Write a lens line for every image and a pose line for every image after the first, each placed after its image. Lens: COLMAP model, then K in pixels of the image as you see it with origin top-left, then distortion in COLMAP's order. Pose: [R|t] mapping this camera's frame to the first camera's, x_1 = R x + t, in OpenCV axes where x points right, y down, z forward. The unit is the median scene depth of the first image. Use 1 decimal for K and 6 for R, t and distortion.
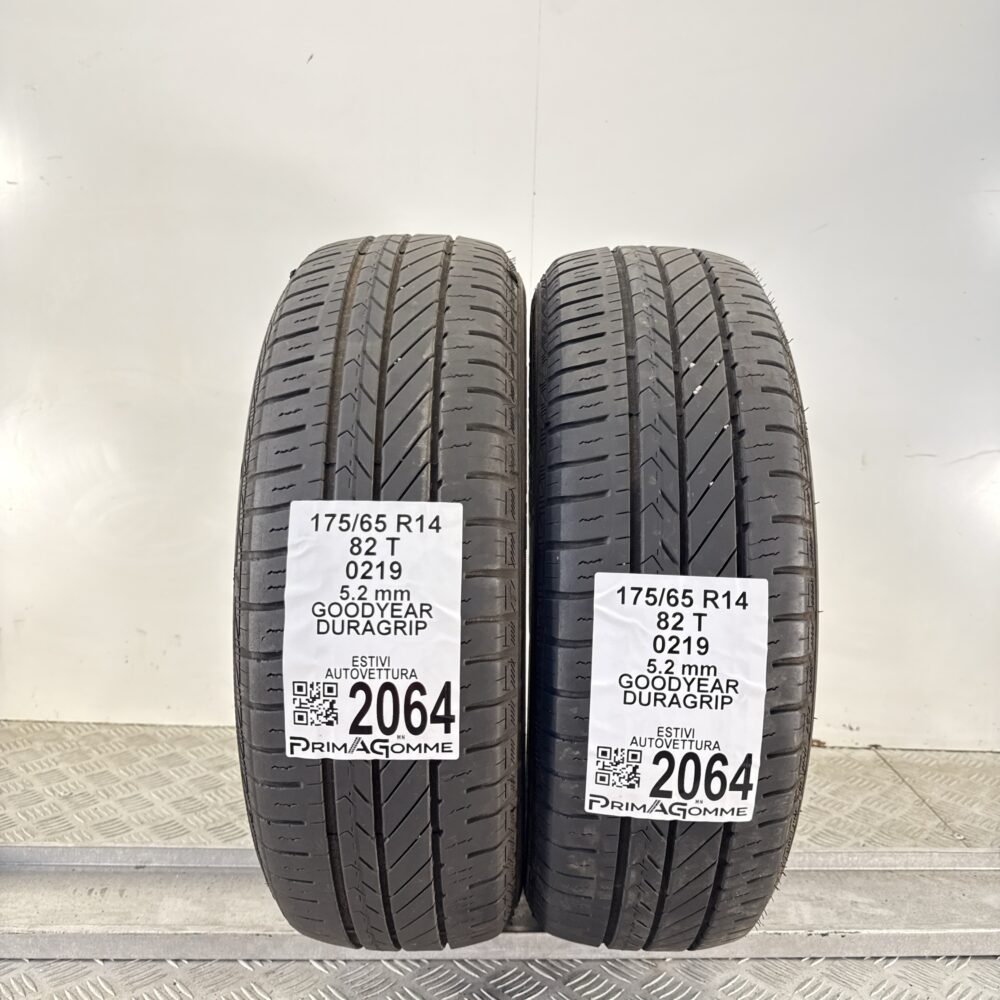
lens RADIAL K [[970.5, 0, 503.9], [0, 970.5, 505.3], [0, 0, 1]] dist [0.122181, -0.321040]
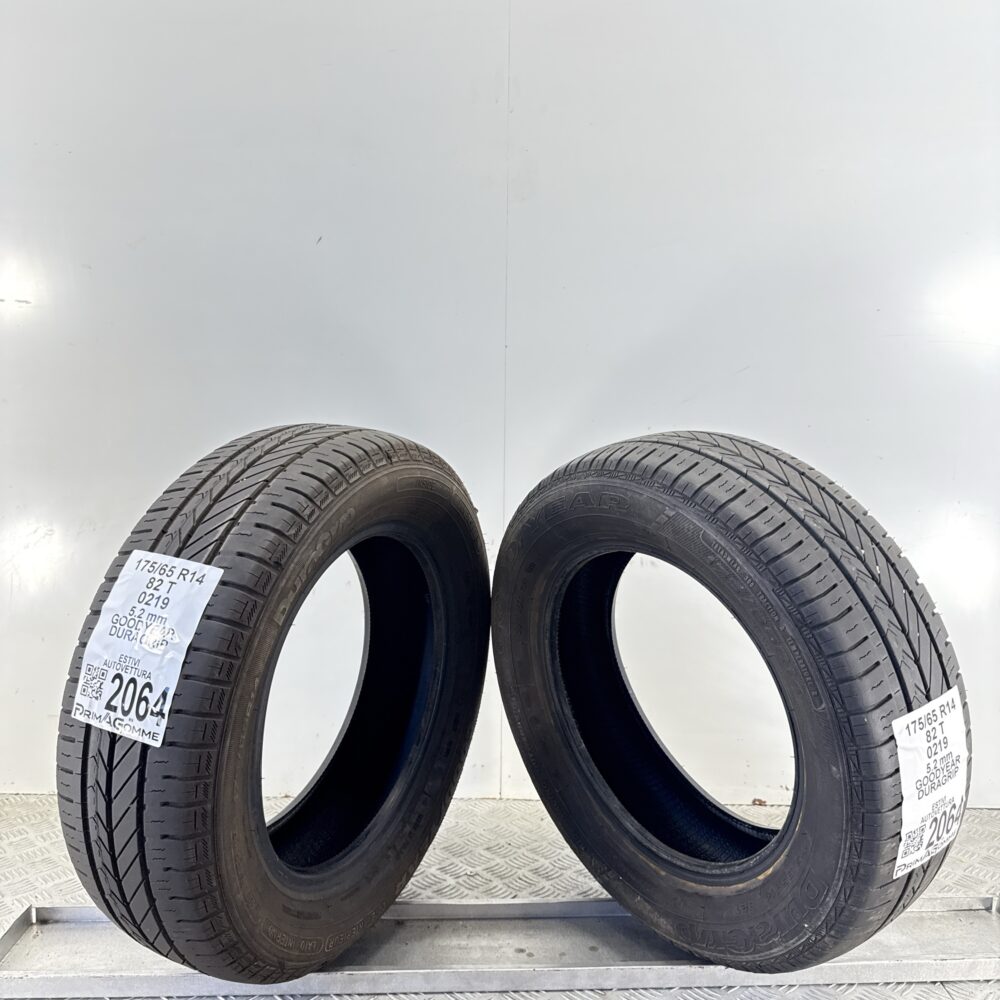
lens RADIAL K [[970.5, 0, 503.9], [0, 970.5, 505.3], [0, 0, 1]] dist [0.122181, -0.321040]
pose [[0.904567, 0.144769, -0.401000, 0.899143], [-0.255081, 0.937431, -0.236975, 0.146036], [0.341603, 0.316647, 0.884897, -0.161368]]
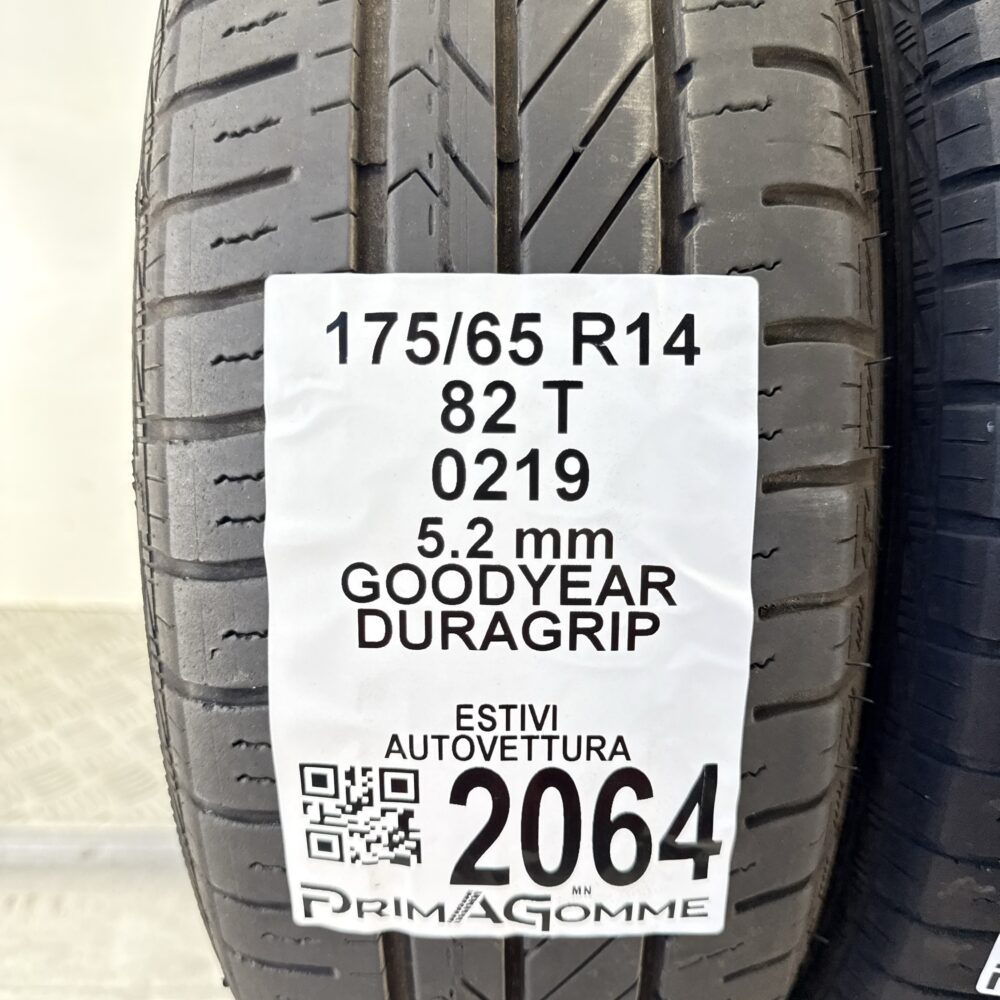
lens RADIAL K [[970.5, 0, 503.9], [0, 970.5, 505.3], [0, 0, 1]] dist [0.122181, -0.321040]
pose [[0.999947, -0.009105, -0.004741, -0.133410], [0.009884, 0.978674, 0.205183, 0.004945], [0.002772, -0.205219, 0.978712, 0.646547]]
